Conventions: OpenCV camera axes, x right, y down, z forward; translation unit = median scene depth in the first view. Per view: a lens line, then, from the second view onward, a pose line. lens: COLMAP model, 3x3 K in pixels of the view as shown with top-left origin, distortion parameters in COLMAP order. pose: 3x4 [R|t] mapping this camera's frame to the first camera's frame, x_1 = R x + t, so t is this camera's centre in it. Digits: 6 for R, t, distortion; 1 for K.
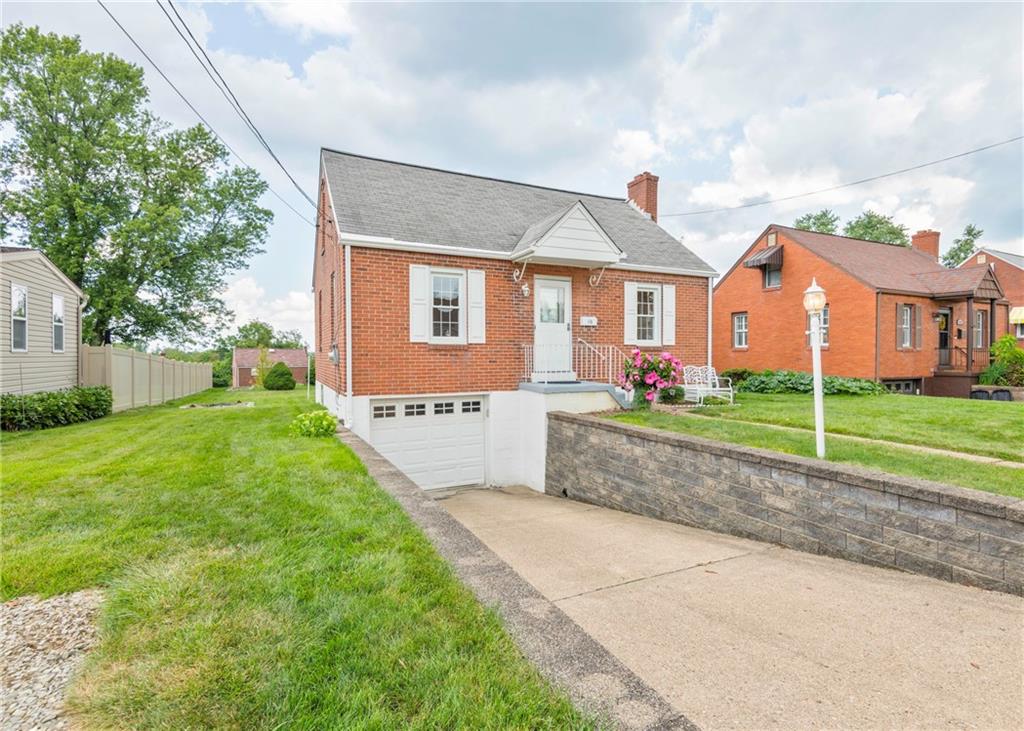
lens RADIAL K [[507.6, 0, 514.2], [0, 507.6, 366.9], [0, 0, 1]] dist [0.000803, -0.003446]
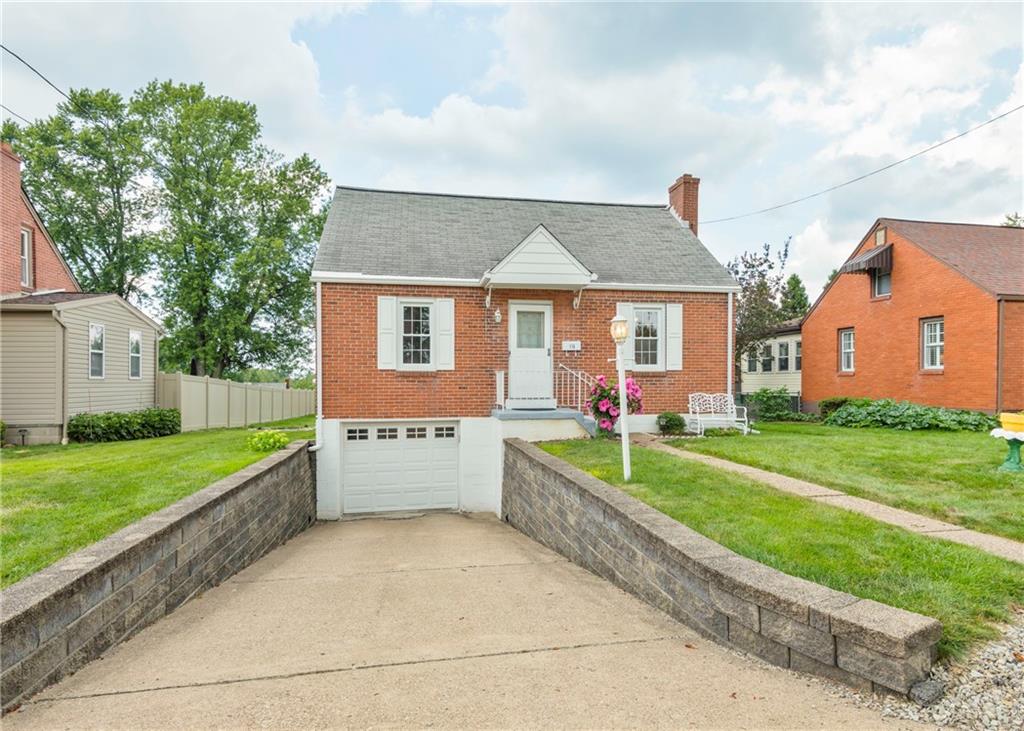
lens RADIAL K [[591.9, 0, 515.2], [0, 591.9, 391.2], [0, 0, 1]] dist [0.008217, -0.002213]
pose [[0.964180, 0.003663, -0.265225, 0.298975], [-0.005142, 0.999975, -0.004884, 0.001174], [0.265200, 0.006073, 0.964174, -0.089497]]
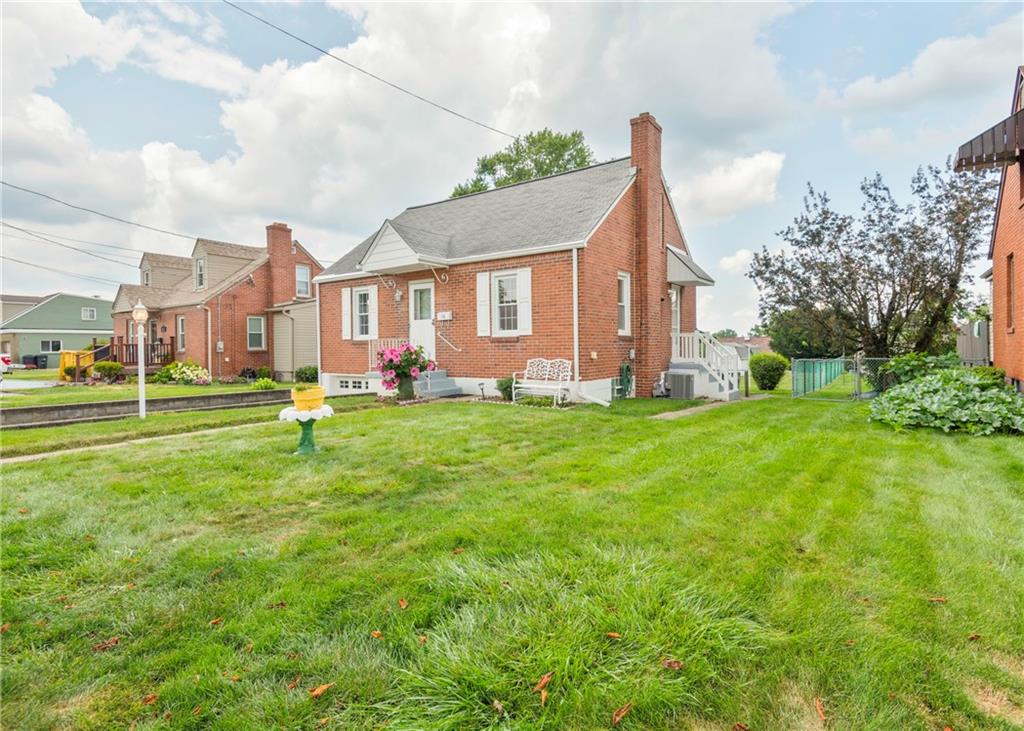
lens RADIAL K [[507.6, 0, 517.8], [0, 507.6, 354.0], [0, 0, 1]] dist [0.000803, -0.003446]
pose [[0.491389, 0.010168, -0.870881, 1.035397], [-0.006841, 0.999946, 0.007815, -0.015869], [0.870913, 0.002118, 0.491432, 0.527944]]
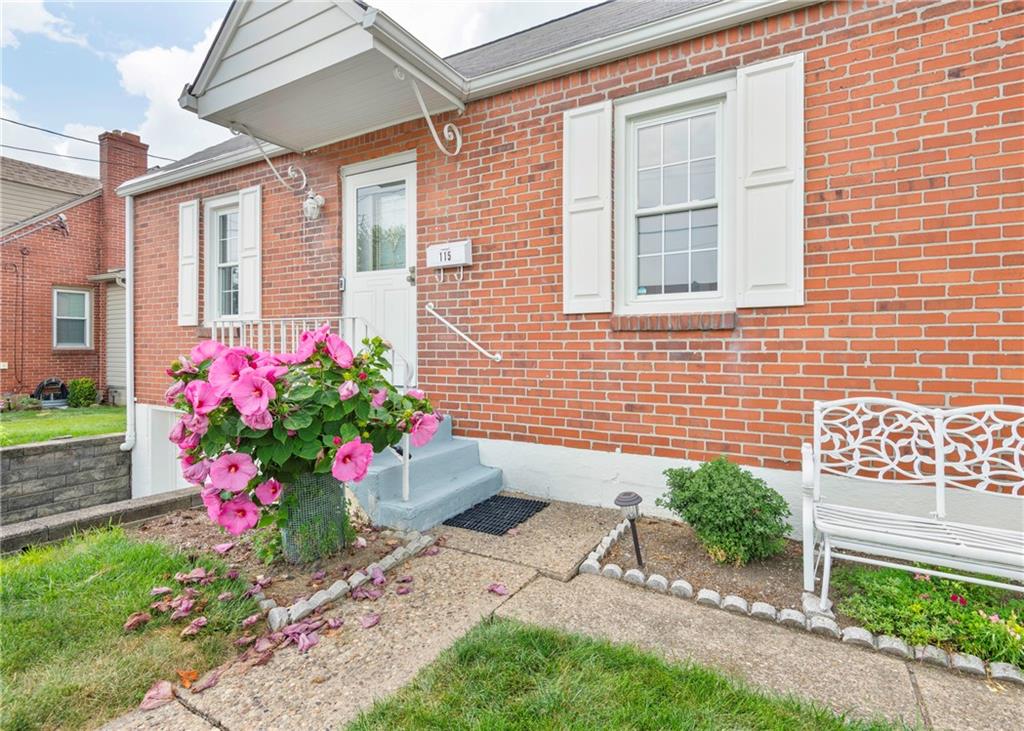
lens RADIAL K [[507.6, 0, 518.3], [0, 507.6, 351.8], [0, 0, 1]] dist [0.000803, -0.003446]
pose [[0.576599, 0.008476, -0.816984, 0.418070], [-0.018948, 0.999816, -0.003000, -0.017180], [0.816808, 0.017210, 0.576653, 0.730613]]
